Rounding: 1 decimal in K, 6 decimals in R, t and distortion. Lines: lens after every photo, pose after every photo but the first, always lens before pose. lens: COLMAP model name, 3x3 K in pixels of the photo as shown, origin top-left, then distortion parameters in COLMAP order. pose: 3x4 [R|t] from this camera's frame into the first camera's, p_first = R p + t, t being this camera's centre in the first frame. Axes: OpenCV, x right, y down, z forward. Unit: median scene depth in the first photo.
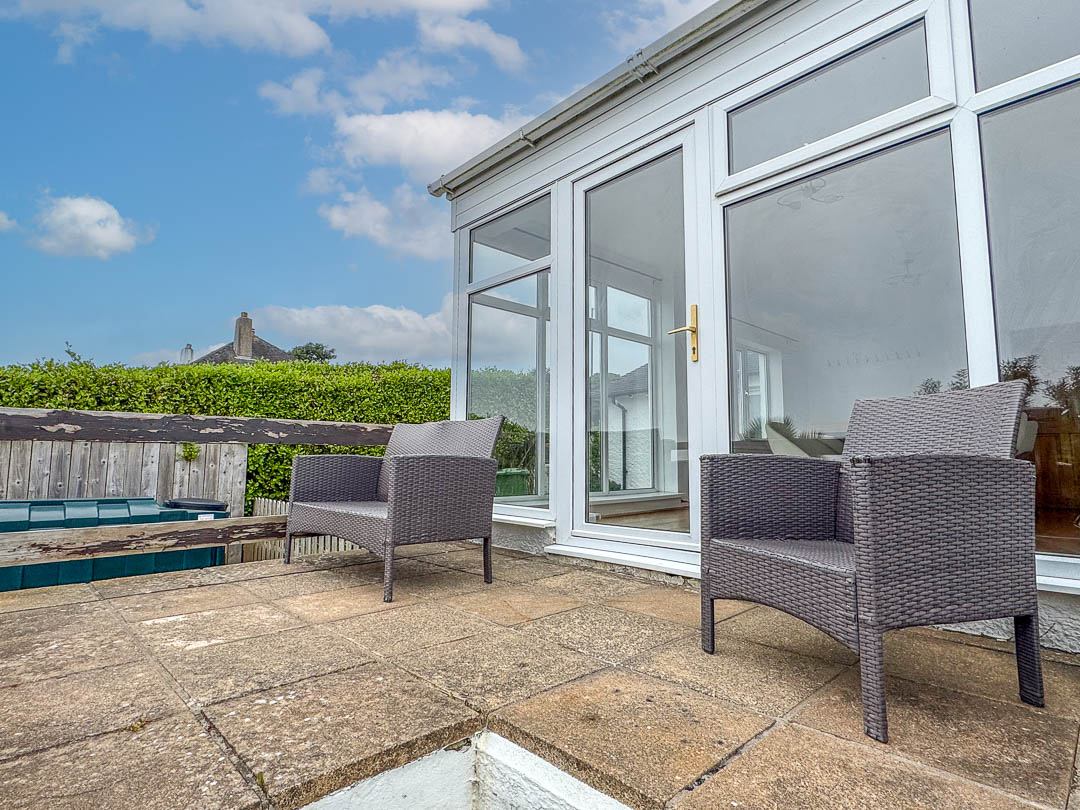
lens RADIAL K [[549.8, 0, 539.0], [0, 549.8, 404.4], [0, 0, 1]] dist [-0.013226, 0.000454]
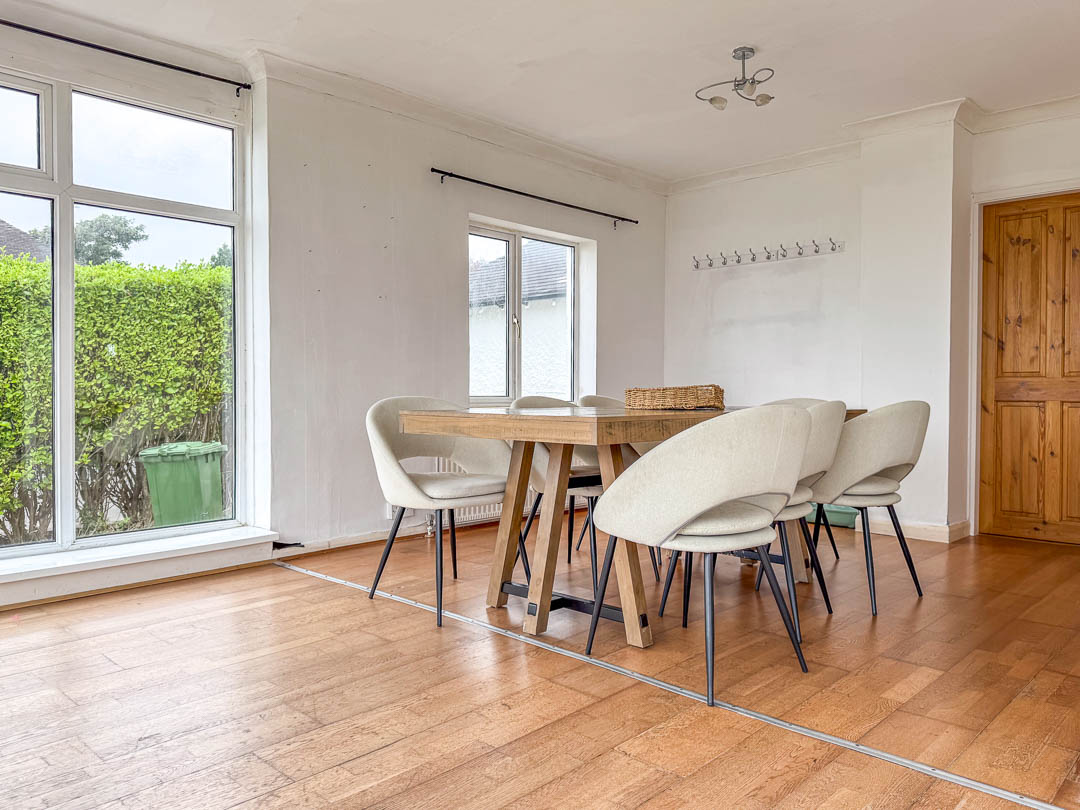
lens RADIAL K [[771.2, 0, 541.5], [0, 771.2, 402.4], [0, 0, 1]] dist [0.027569, -0.006045]
pose [[0.998196, -0.007286, 0.059591, 0.433140], [0.000011, 0.992630, 0.121188, -0.036754], [-0.060034, -0.120969, 0.990839, 0.286862]]
